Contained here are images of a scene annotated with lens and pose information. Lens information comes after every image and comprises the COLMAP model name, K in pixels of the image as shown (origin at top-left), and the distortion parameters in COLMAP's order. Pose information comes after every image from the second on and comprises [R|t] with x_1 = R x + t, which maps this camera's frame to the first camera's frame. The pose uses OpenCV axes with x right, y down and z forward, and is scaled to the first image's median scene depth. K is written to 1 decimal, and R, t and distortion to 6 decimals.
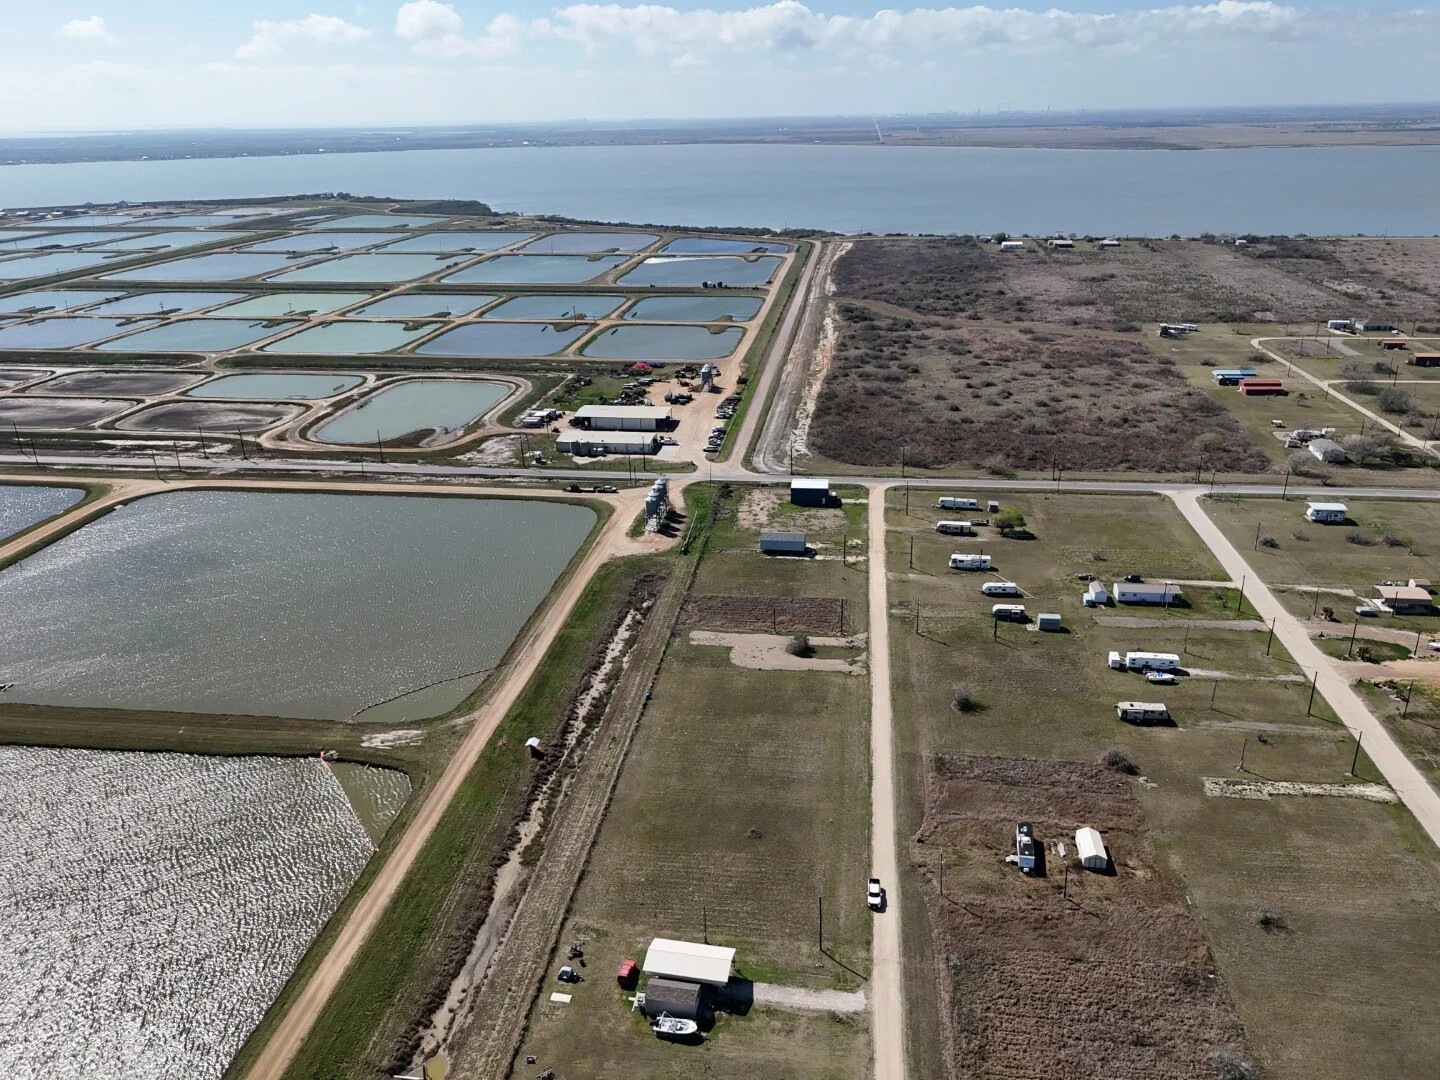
lens RADIAL K [[1058.2, 0, 725.3], [0, 1058.2, 552.3], [0, 0, 1]] dist [0.057608, -0.049060]
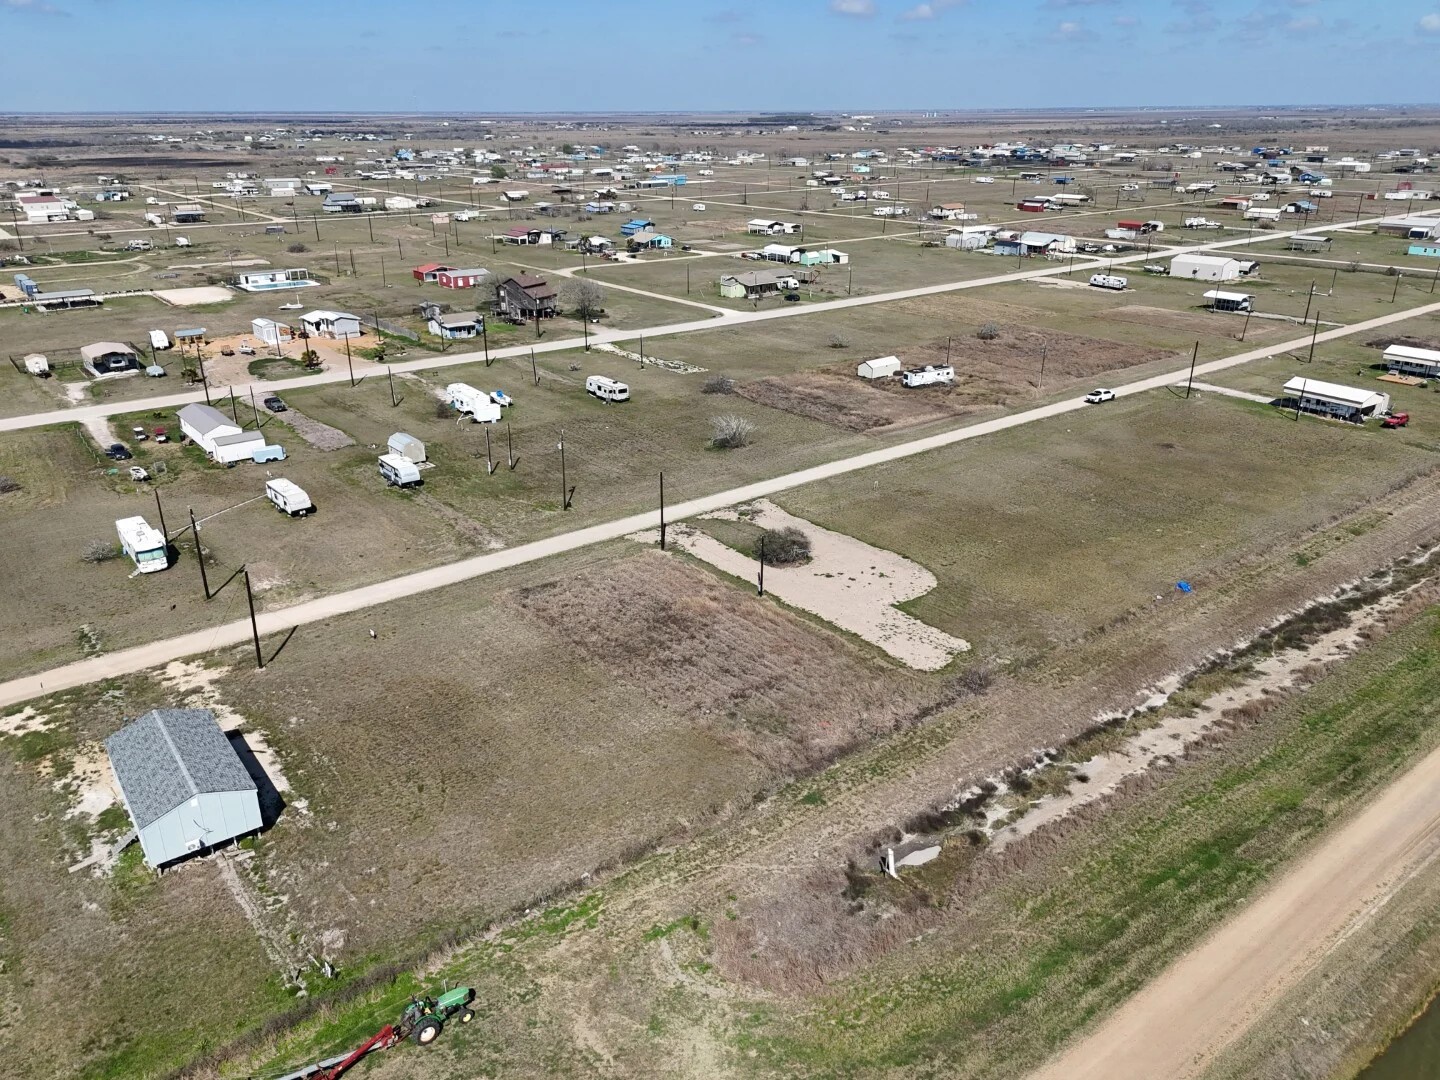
lens RADIAL K [[1058.2, 0, 725.3], [0, 1058.2, 552.3], [0, 0, 1]] dist [0.057608, -0.049060]
pose [[-0.711014, -0.252116, 0.656427, -0.160536], [0.284582, 0.750478, 0.596486, -0.144007], [-0.643018, 0.610917, -0.461853, 0.922501]]
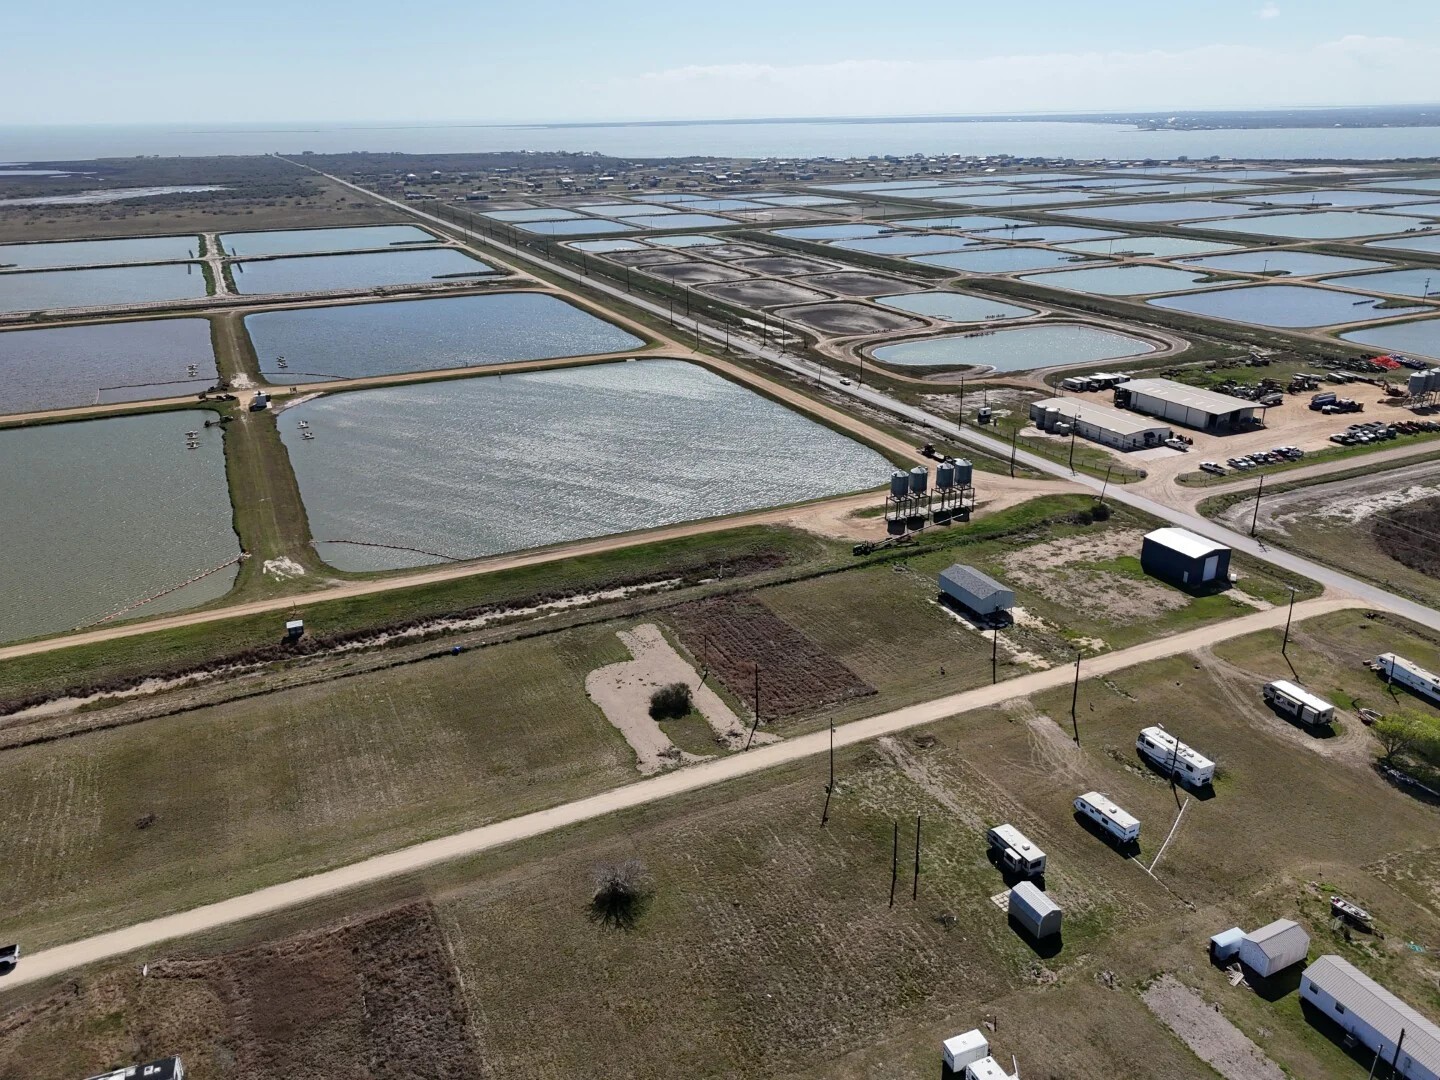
lens RADIAL K [[1064.2, 0, 723.5], [0, 1064.2, 532.8], [0, 0, 1]] dist [0.069592, -0.070319]
pose [[0.533134, 0.316657, -0.784536, 0.415453], [-0.316842, 0.934559, 0.161899, -0.087556], [0.784461, 0.162260, 0.598575, 0.470934]]
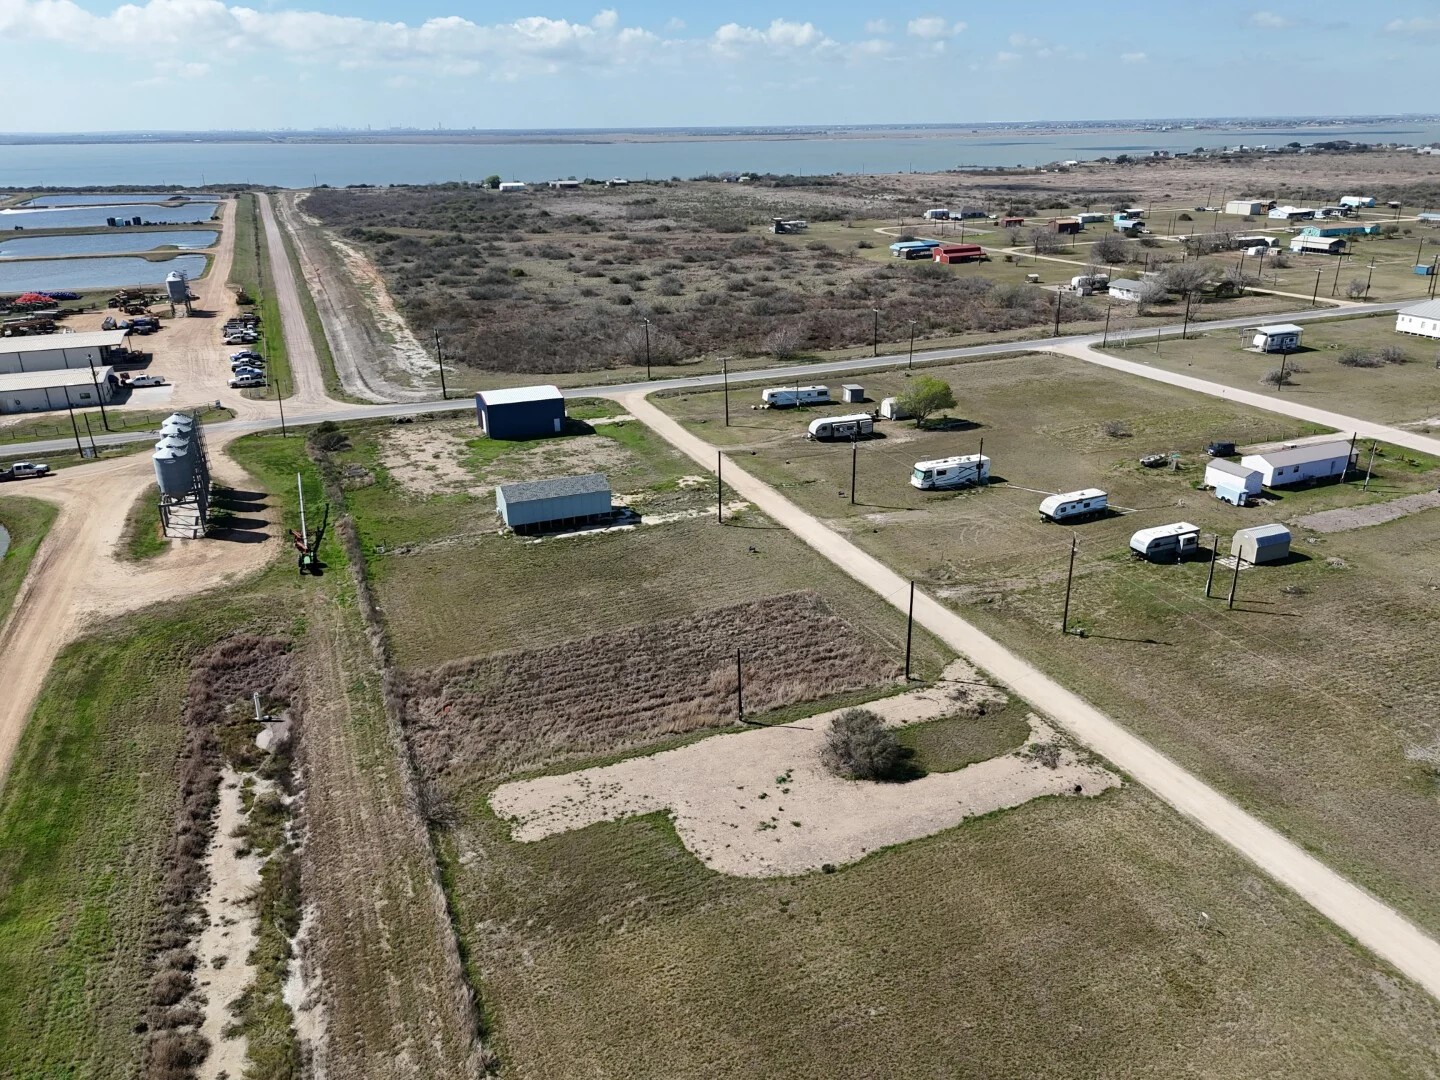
lens RADIAL K [[1058.2, 0, 725.3], [0, 1058.2, 552.3], [0, 0, 1]] dist [0.057608, -0.049060]
pose [[0.868165, -0.180494, 0.462289, -0.078111], [0.188619, 0.981621, 0.029040, 0.010007], [-0.459034, 0.061985, 0.886254, 0.548200]]
